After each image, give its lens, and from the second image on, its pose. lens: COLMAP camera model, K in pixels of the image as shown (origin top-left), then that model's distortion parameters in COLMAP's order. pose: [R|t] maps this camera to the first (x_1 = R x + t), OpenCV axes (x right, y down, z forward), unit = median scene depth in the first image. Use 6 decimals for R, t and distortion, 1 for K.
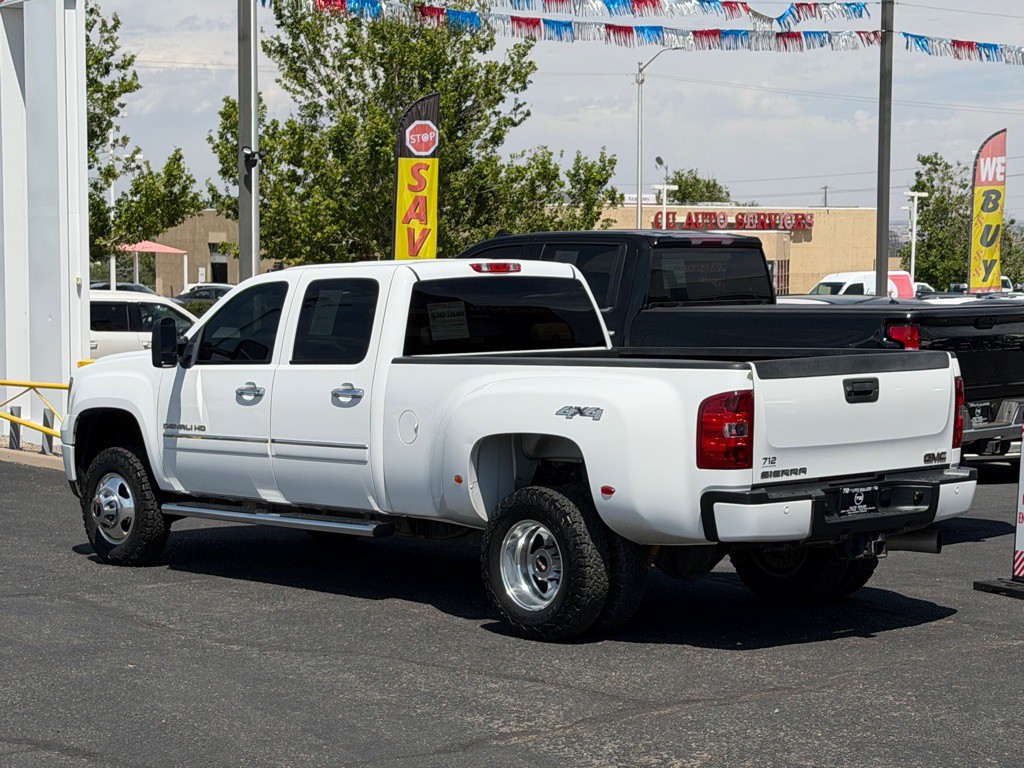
lens RADIAL K [[2277.6, 0, 517.4], [0, 2277.6, 405.2], [0, 0, 1]] dist [0.147775, 0.316318]
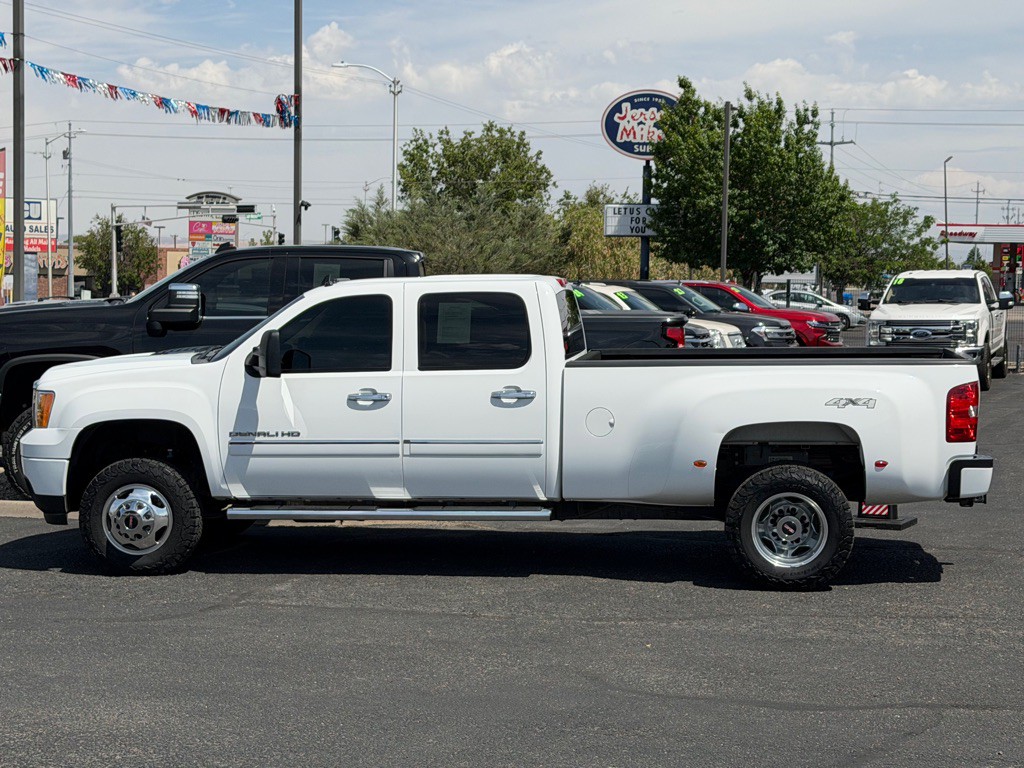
lens RADIAL K [[1968.3, 0, 516.3], [0, 1968.3, 380.0], [0, 0, 1]] dist [0.126598, 0.009302]
pose [[0.755150, -0.030520, 0.654841, -0.303729], [0.031465, 0.999452, 0.010296, -0.009709], [-0.654797, 0.012830, 0.755696, 0.114989]]
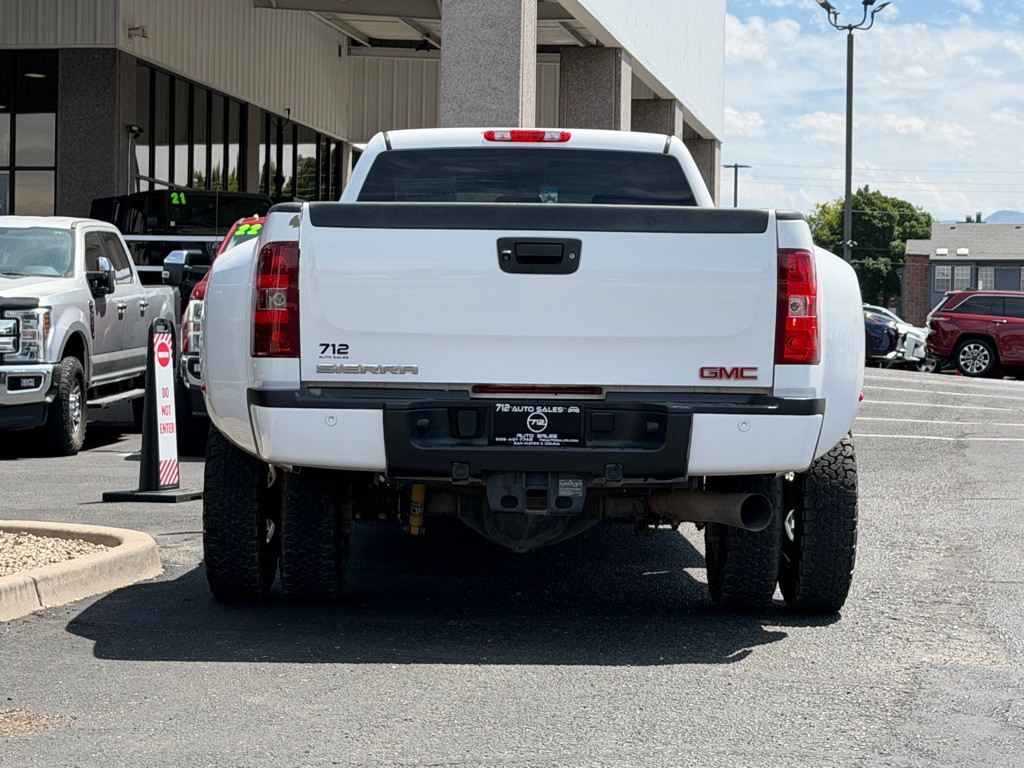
lens RADIAL K [[2281.9, 0, 509.4], [0, 2281.9, 345.8], [0, 0, 1]] dist [0.115063, 0.168598]
pose [[0.743839, 0.019784, -0.668066, 0.219763], [-0.059953, 0.997507, -0.037213, 0.016604], [0.665665, 0.067733, 0.743171, 0.195009]]
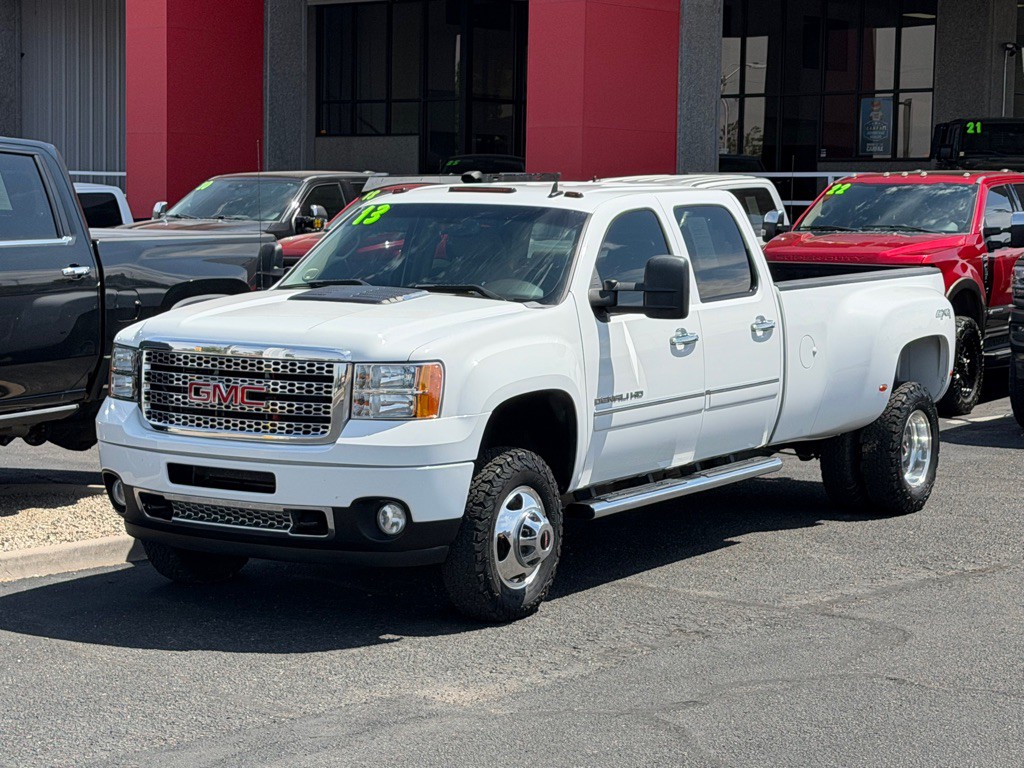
lens RADIAL K [[2301.5, 0, 510.7], [0, 2301.5, 402.1], [0, 0, 1]] dist [0.128949, 0.220641]
pose [[0.293543, 0.097714, -0.950939, 0.369844], [-0.066319, 0.994447, 0.081712, -0.023382], [0.953643, 0.039079, 0.298394, 0.330312]]
